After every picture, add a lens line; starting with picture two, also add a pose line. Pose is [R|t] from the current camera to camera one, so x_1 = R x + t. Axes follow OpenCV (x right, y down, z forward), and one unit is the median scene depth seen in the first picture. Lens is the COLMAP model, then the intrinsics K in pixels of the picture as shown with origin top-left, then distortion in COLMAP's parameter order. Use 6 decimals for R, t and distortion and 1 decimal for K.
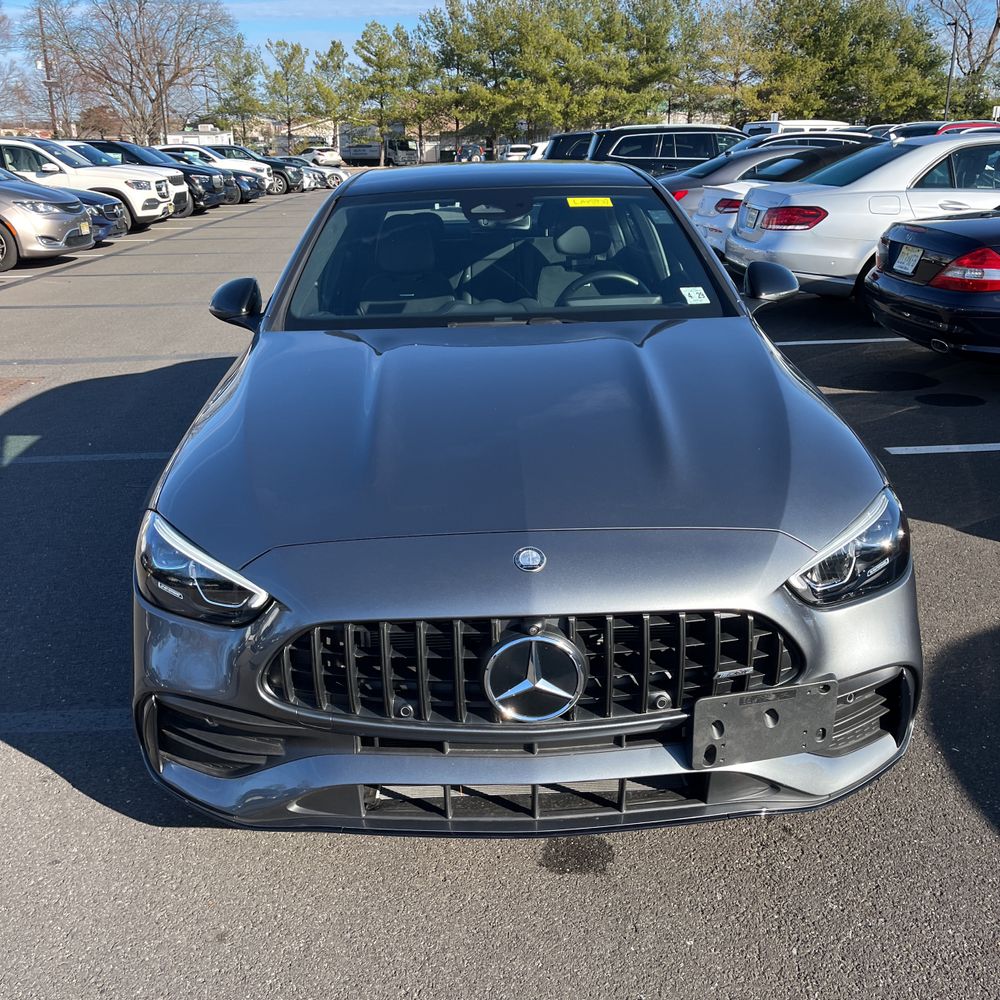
lens RADIAL K [[1030.8, 0, 488.5], [0, 1030.8, 498.7], [0, 0, 1]] dist [0.049705, -0.069607]
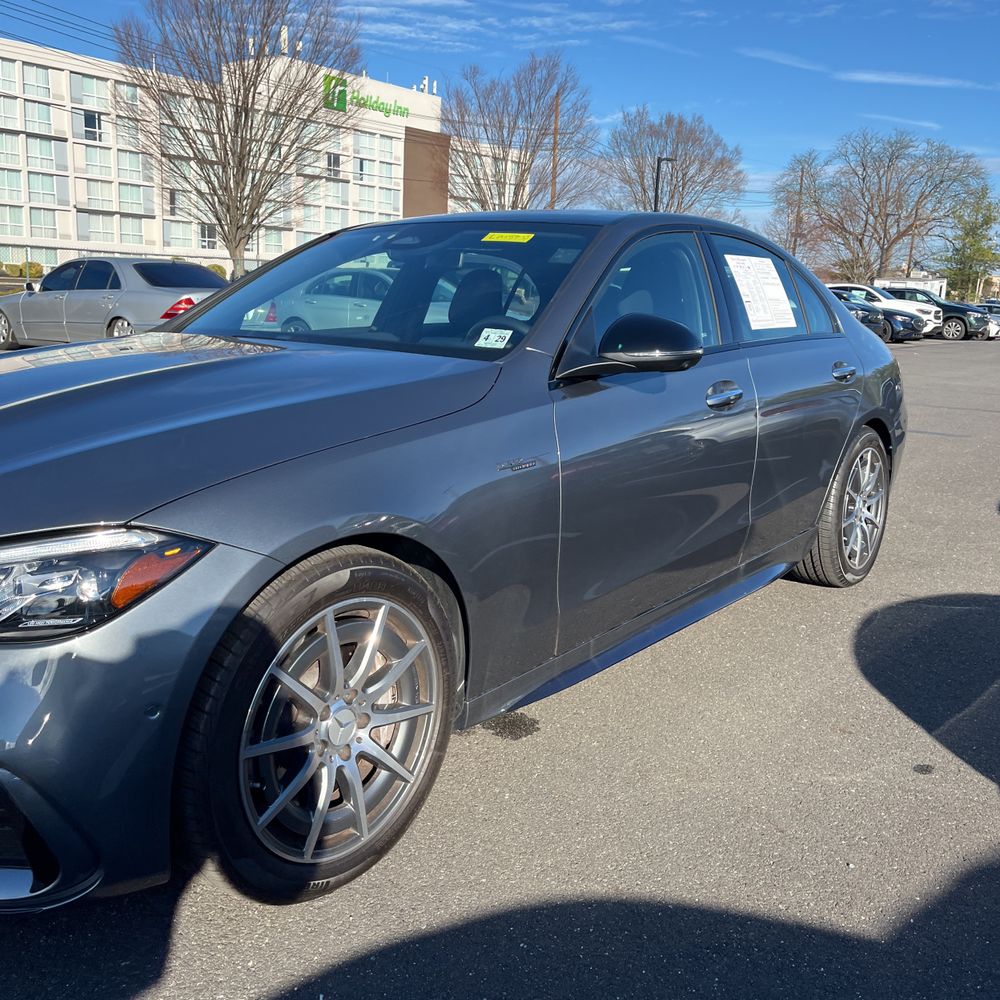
lens RADIAL K [[1015.8, 0, 495.0], [0, 1015.8, 494.1], [0, 0, 1]] dist [0.051430, -0.062386]
pose [[0.761669, 0.169595, -0.625379, 0.088050], [-0.255200, 0.965649, -0.048944, -0.005332], [0.595596, 0.196875, 0.778785, 0.052011]]
